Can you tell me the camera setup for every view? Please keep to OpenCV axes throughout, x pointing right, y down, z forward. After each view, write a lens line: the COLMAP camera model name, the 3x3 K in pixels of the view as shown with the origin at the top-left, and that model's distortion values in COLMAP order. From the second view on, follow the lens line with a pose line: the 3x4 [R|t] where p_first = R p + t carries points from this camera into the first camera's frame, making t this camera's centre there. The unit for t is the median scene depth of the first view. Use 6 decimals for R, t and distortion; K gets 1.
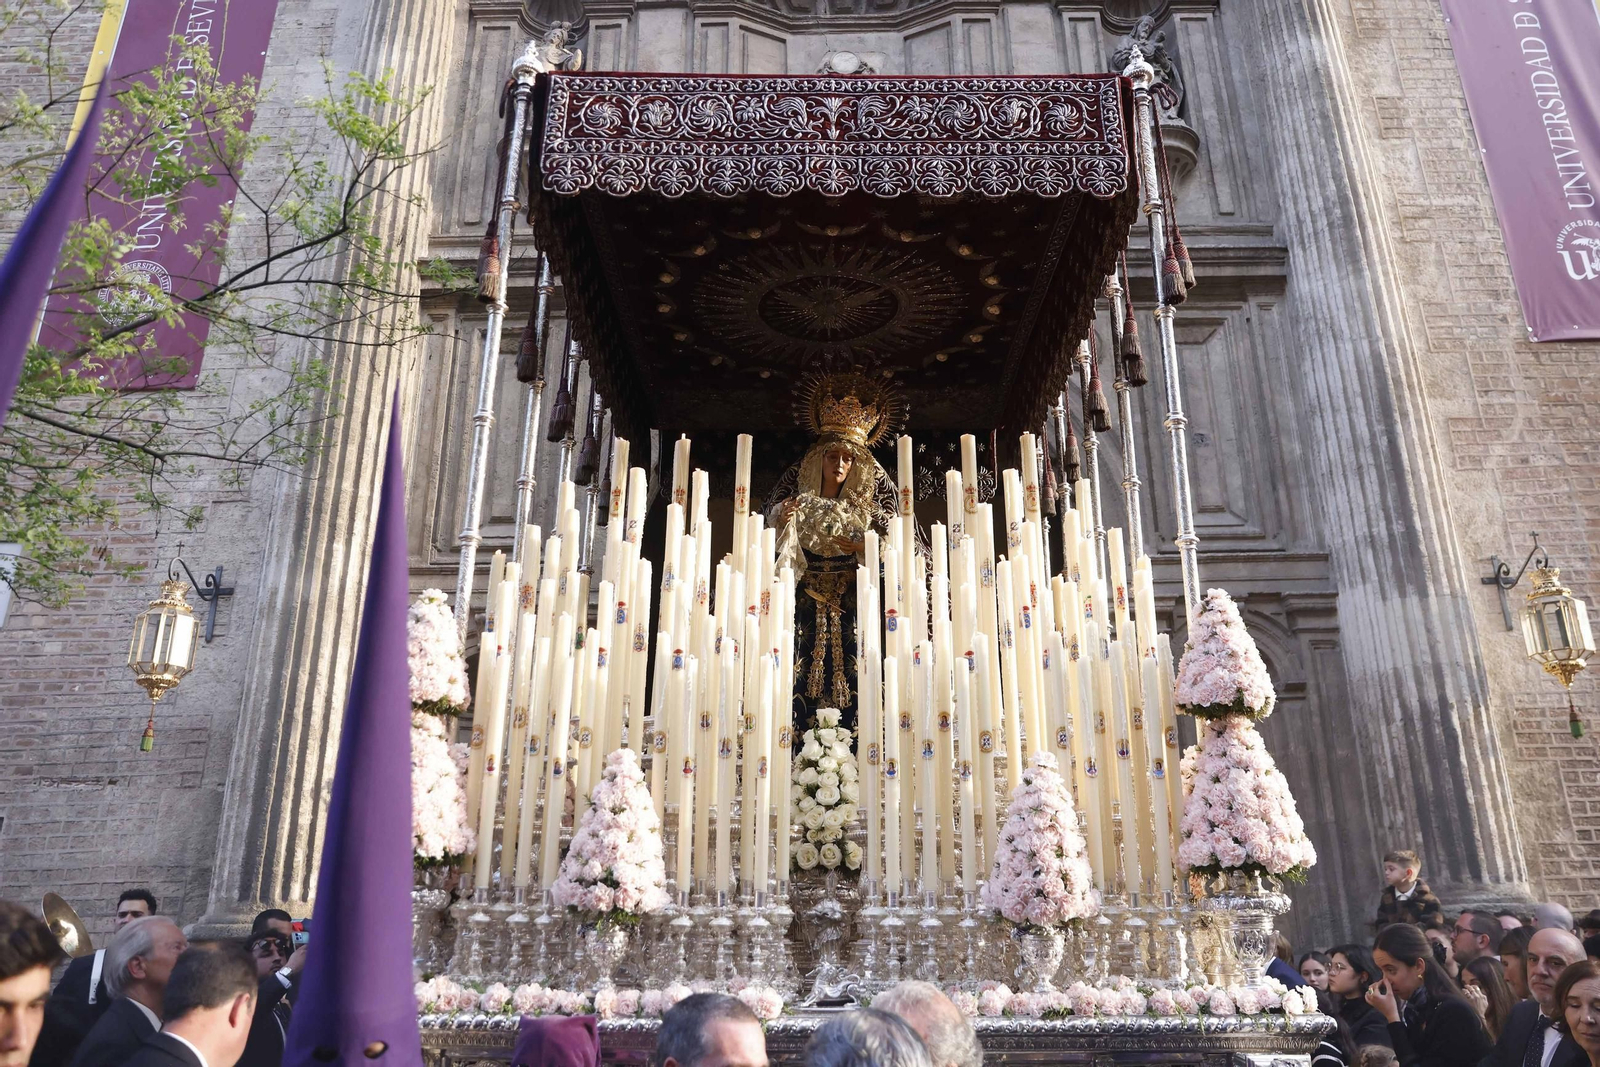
lens RADIAL K [[1105.7, 0, 803.5], [0, 1105.7, 497.2], [0, 0, 1]] dist [-0.137452, 0.000257]
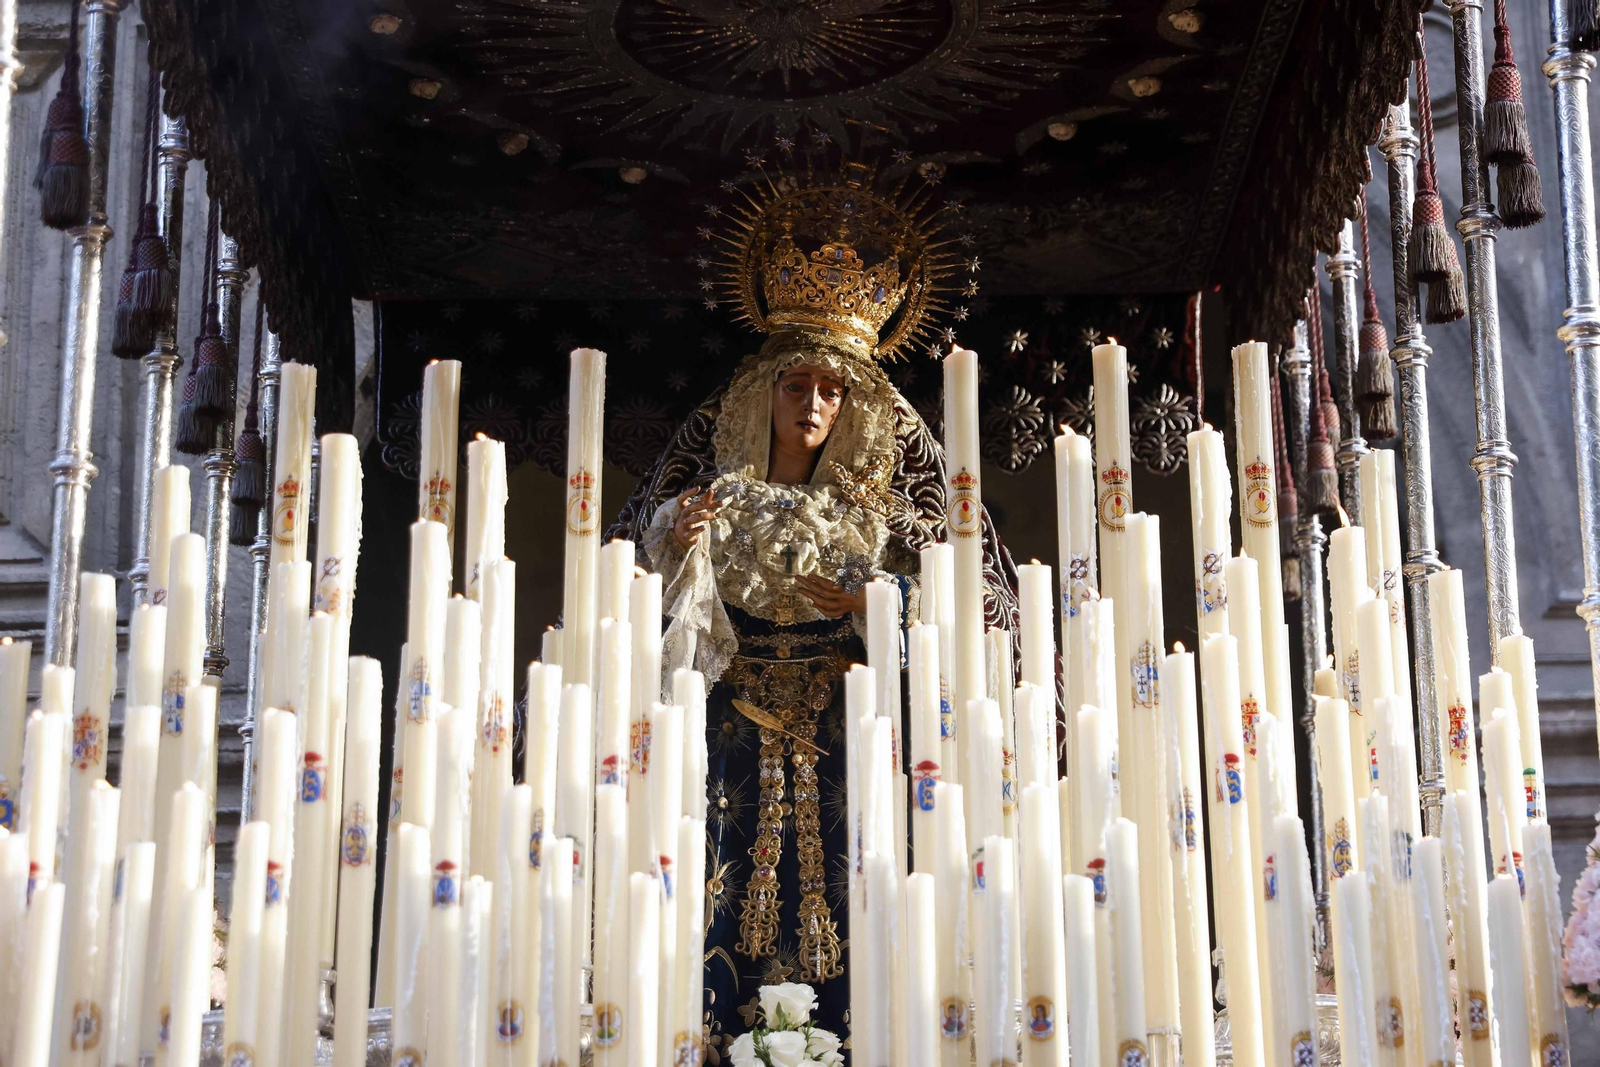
lens RADIAL K [[3298.1, 0, 800.0], [0, 3298.1, 533.5], [0, 0, 1]] dist [0.102044, 0.141582]
pose [[0.999854, -0.008689, 0.014686, 0.009855], [0.007635, 0.997494, 0.070333, -0.075353], [-0.015260, -0.070210, 0.997415, -0.283167]]
